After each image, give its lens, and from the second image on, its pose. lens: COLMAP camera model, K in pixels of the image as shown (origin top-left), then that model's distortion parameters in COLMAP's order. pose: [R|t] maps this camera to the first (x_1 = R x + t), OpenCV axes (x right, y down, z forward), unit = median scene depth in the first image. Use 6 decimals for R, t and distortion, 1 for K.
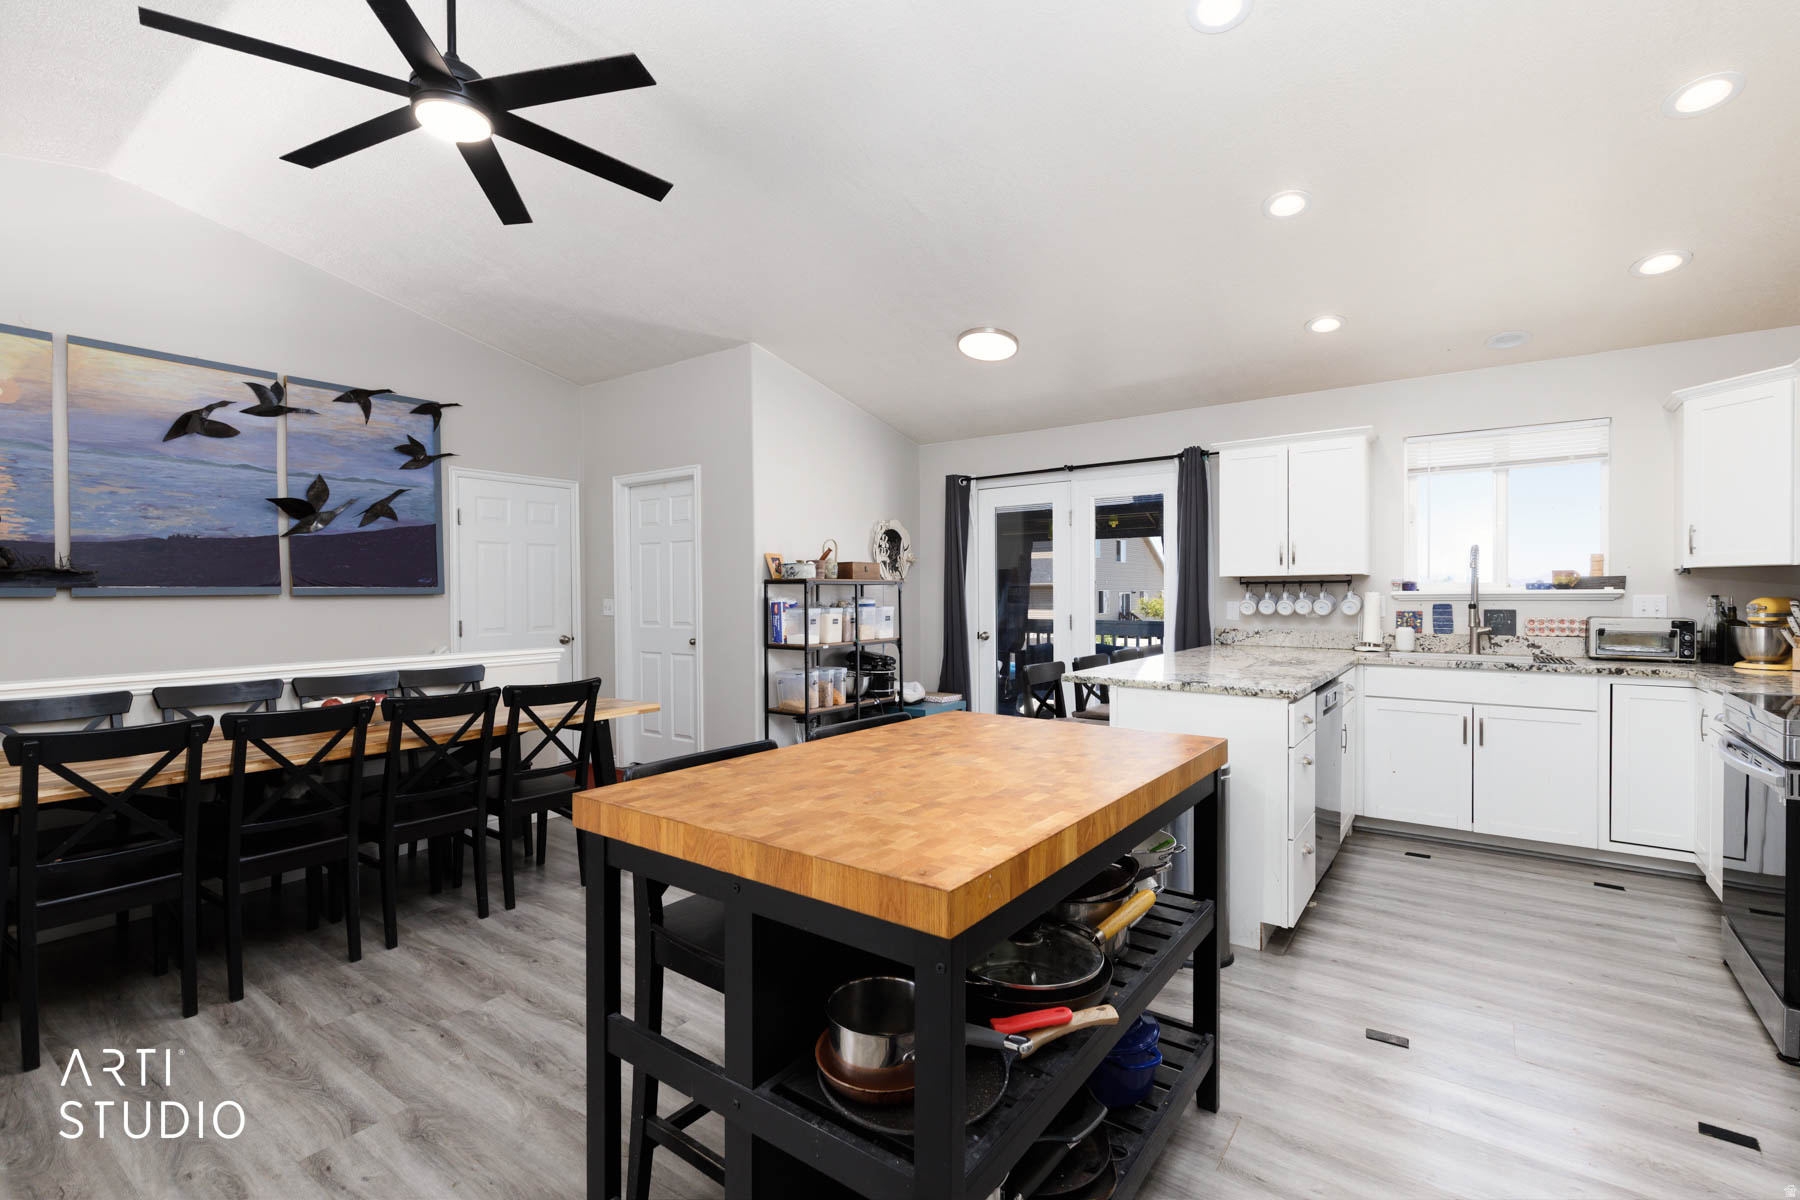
lens RADIAL K [[800.3, 0, 891.4], [0, 800.3, 597.8], [0, 0, 1]] dist [0.011544, -0.001964]
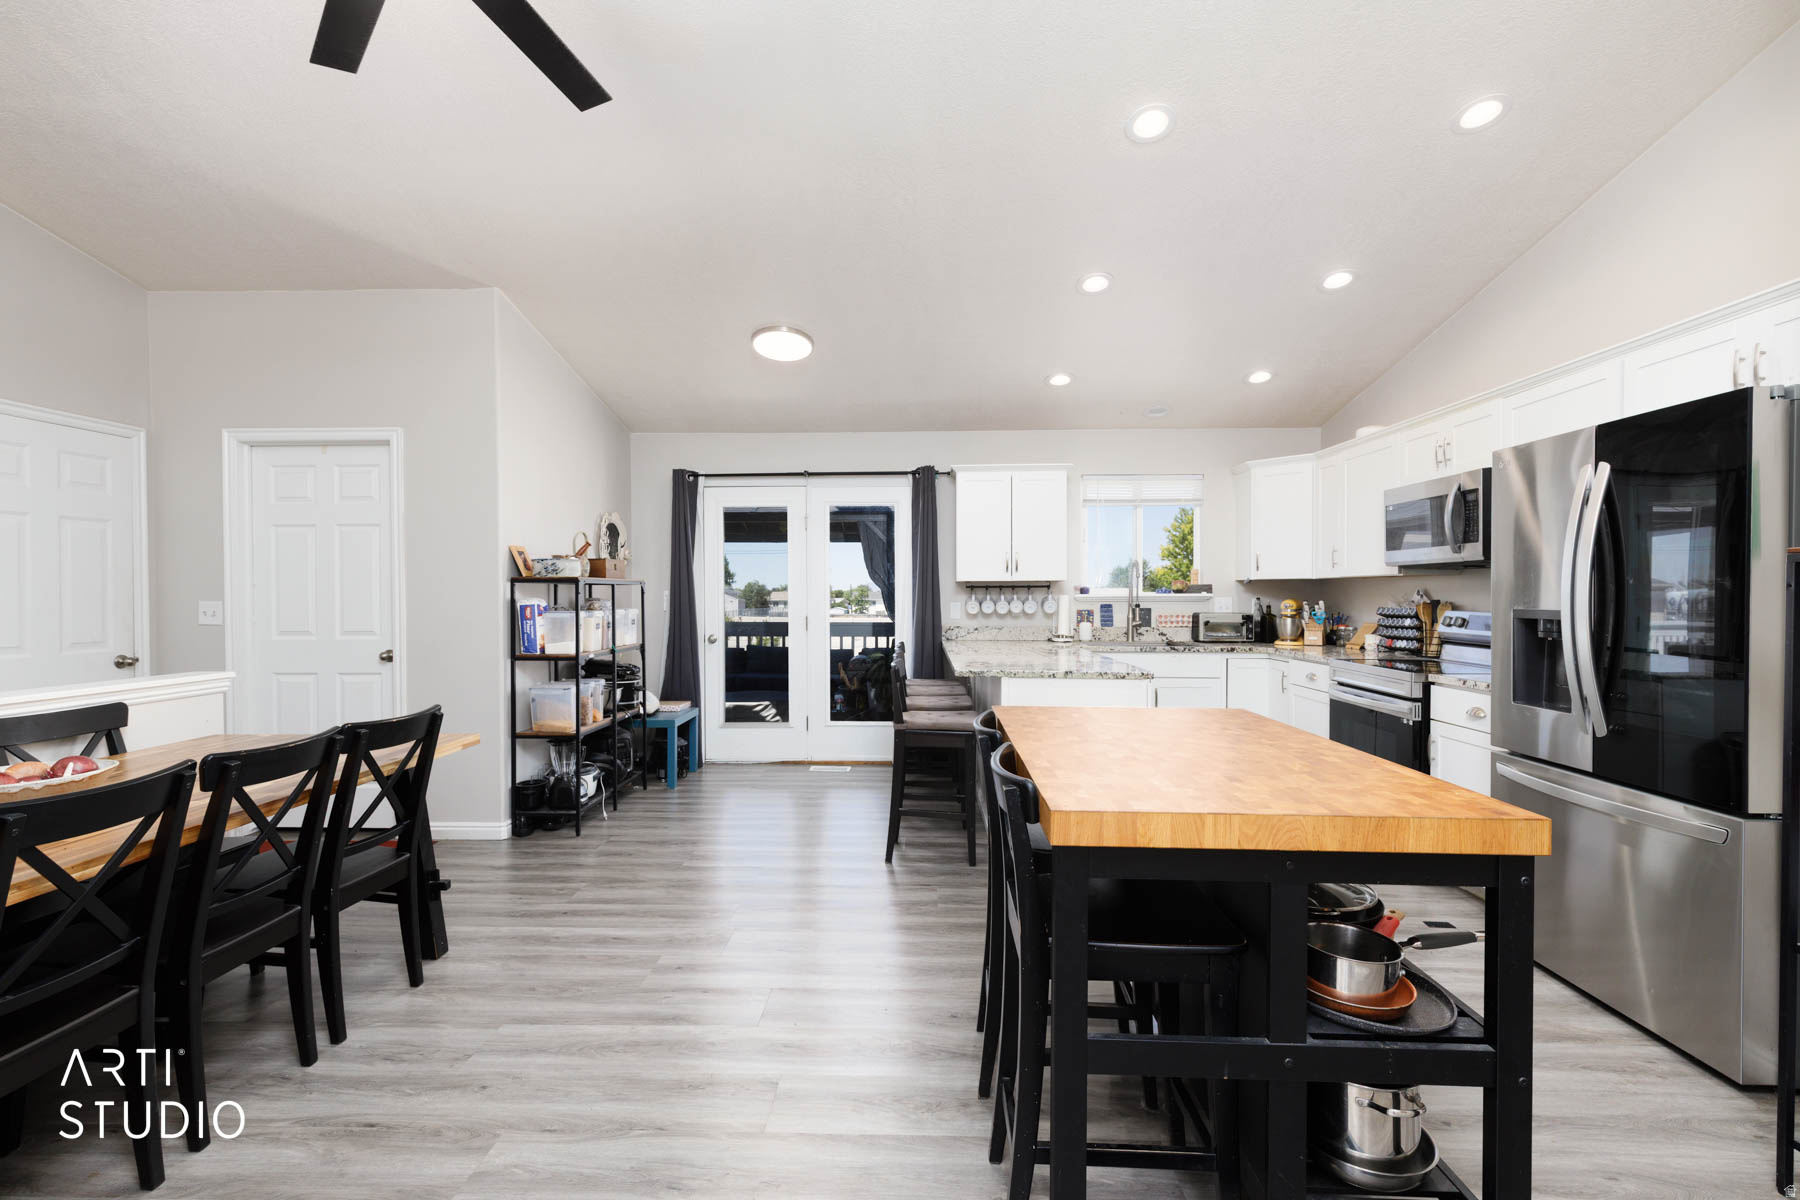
lens RADIAL K [[800.3, 0, 890.6], [0, 800.3, 604.4], [0, 0, 1]] dist [0.011544, -0.001964]
pose [[0.831805, -0.003028, 0.555059, -0.298055], [0.000383, 0.999988, 0.004881, 0.001326], [-0.555067, -0.003847, 0.831797, 0.095677]]
